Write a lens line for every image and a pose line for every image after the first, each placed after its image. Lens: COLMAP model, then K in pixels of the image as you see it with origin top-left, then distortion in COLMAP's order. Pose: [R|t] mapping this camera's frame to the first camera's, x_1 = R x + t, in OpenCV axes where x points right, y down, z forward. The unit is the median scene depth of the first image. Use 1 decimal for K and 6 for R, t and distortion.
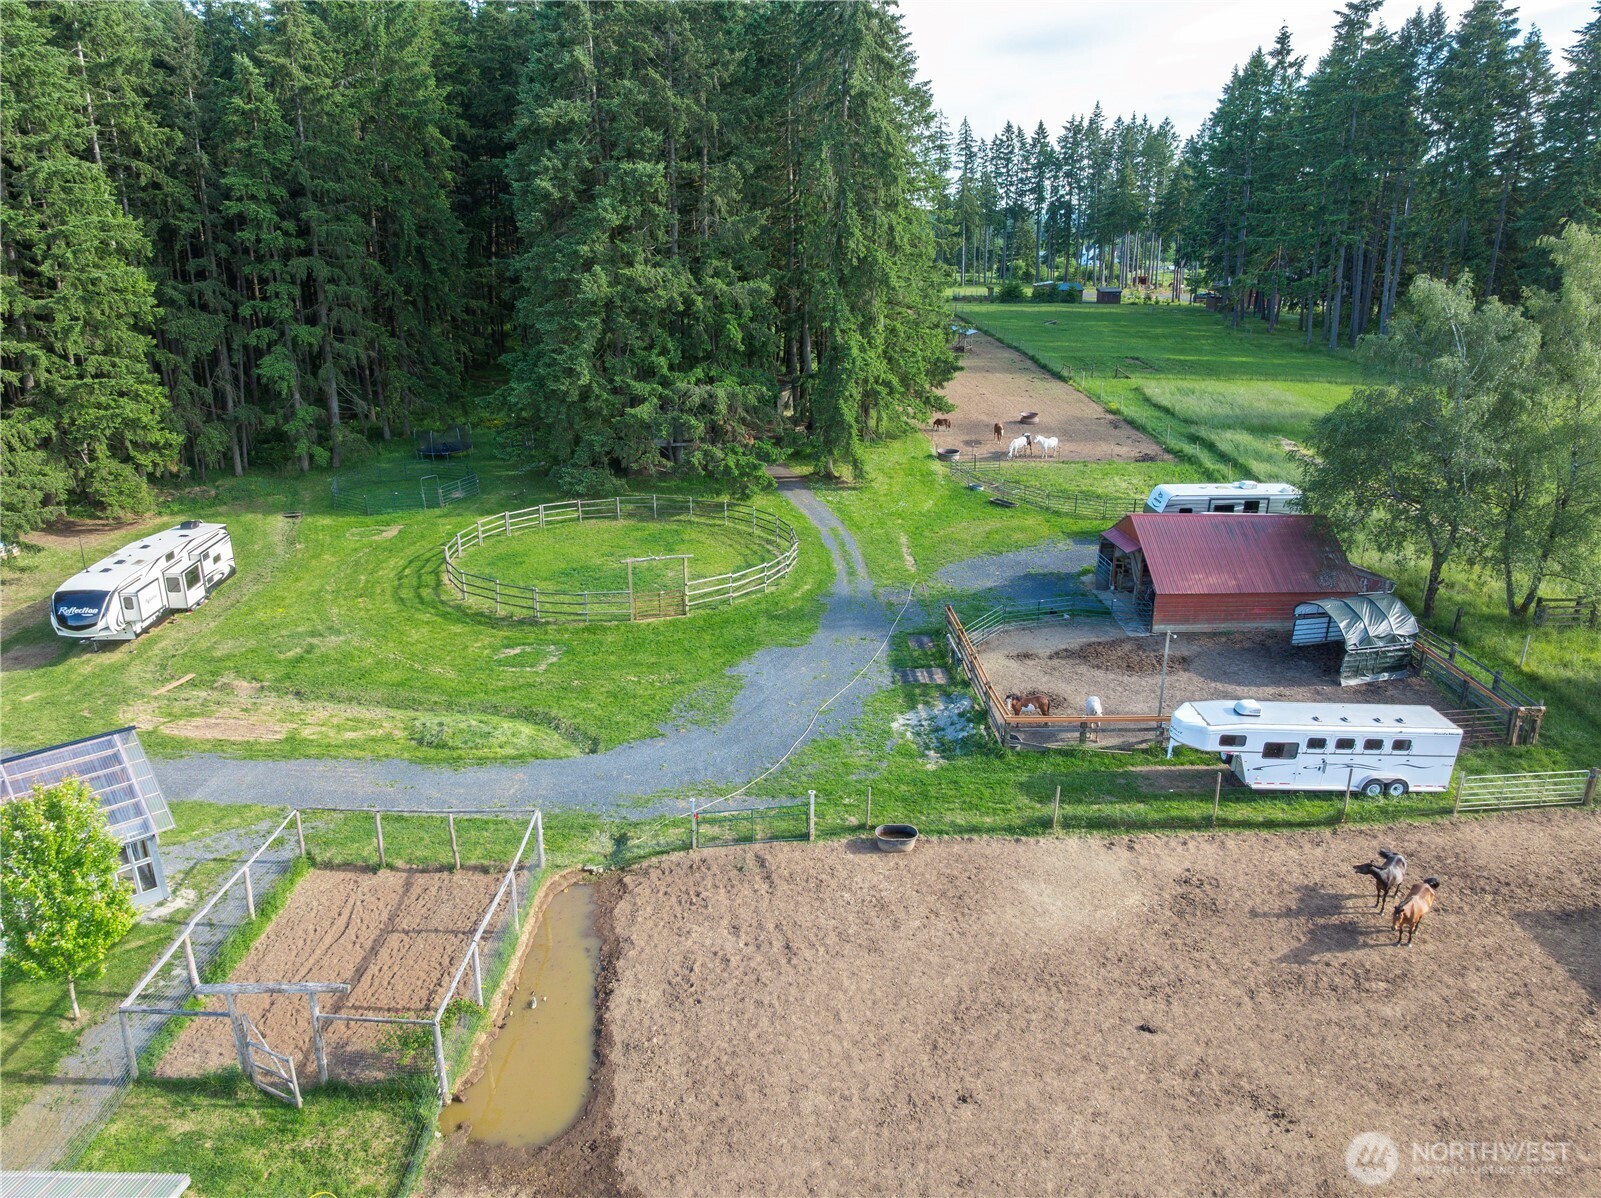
lens RADIAL K [[1174.0, 0, 800.5], [0, 1174.0, 599.0], [0, 0, 1]] dist [-0.057156, 0.029695]
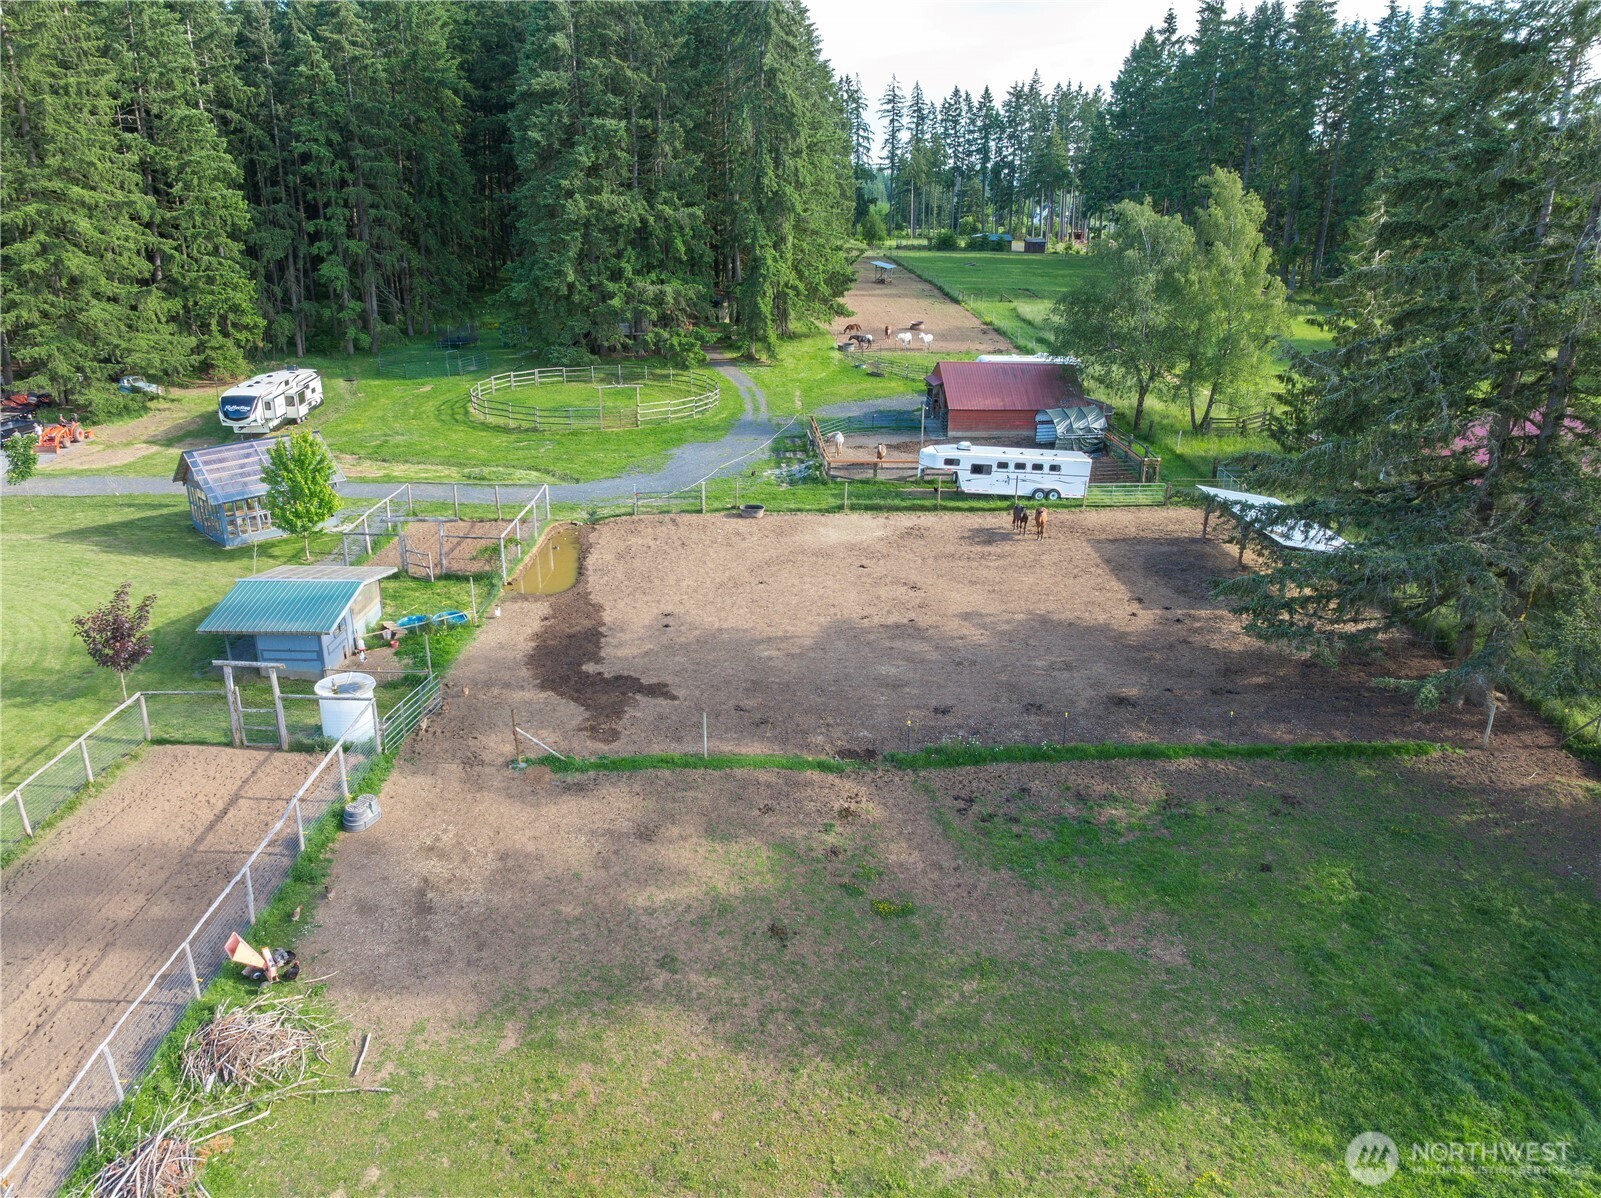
lens RADIAL K [[1146.5, 0, 807.7], [0, 1146.5, 593.7], [0, 0, 1]] dist [-0.043799, 0.003763]
pose [[0.999573, 0.003281, 0.029037, 0.055161], [-0.004264, 0.999417, 0.033869, 0.128373], [-0.028909, -0.033978, 0.999004, -0.337164]]
